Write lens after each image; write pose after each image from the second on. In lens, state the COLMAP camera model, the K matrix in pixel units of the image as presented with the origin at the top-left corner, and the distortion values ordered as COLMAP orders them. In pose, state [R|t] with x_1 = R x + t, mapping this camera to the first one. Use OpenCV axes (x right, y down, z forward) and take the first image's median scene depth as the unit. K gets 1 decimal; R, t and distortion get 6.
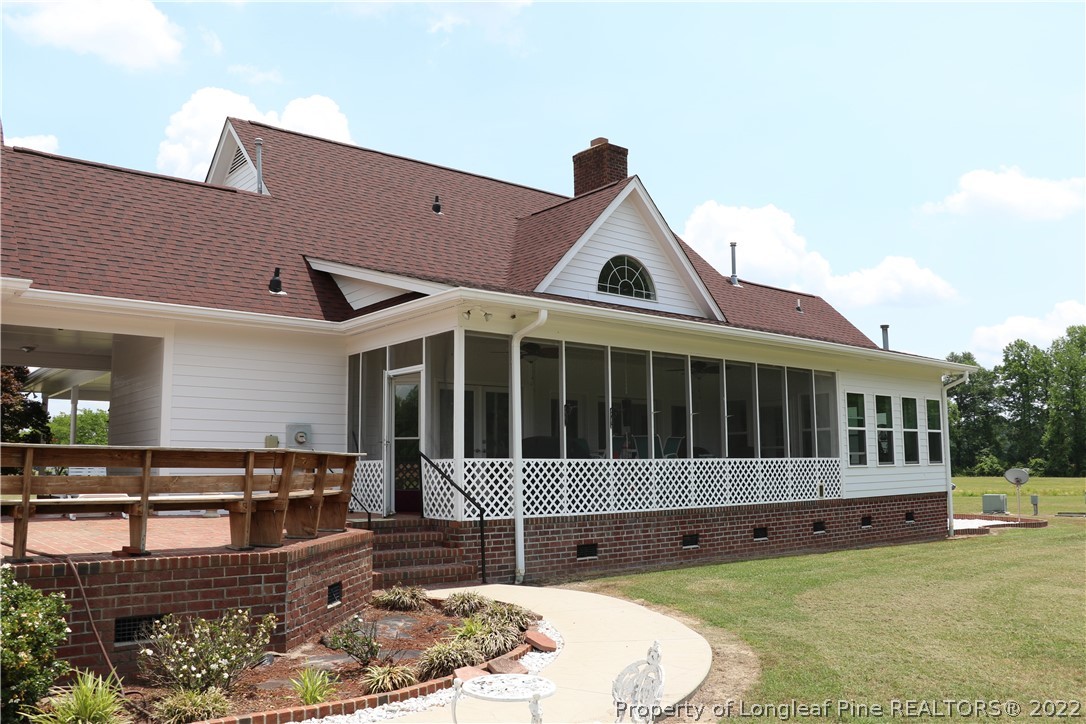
lens RADIAL K [[901.3, 0, 546.6], [0, 901.3, 365.1], [0, 0, 1]] dist [-0.113004, 0.025422]
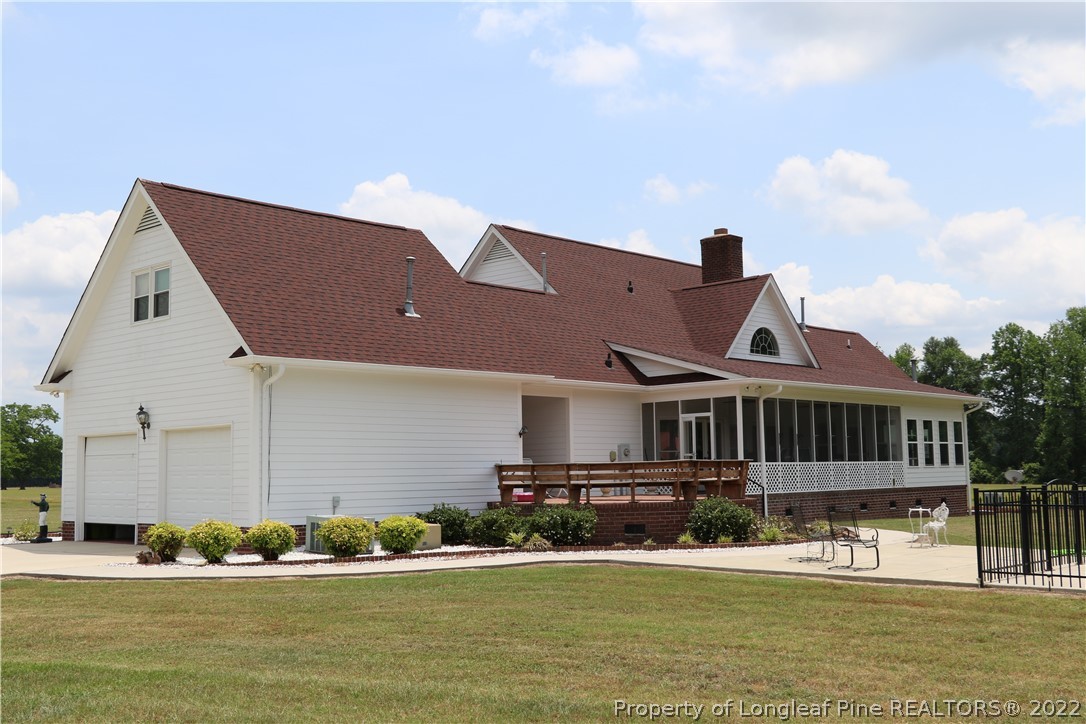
lens RADIAL K [[1220.3, 0, 542.2], [0, 1220.3, 361.7], [0, 0, 1]] dist [-0.014559, 0.000000]
pose [[0.991591, 0.002746, 0.129381, -0.558287], [-0.005289, 0.999800, 0.019309, -0.105177], [-0.129303, -0.019831, 0.991407, -1.003580]]
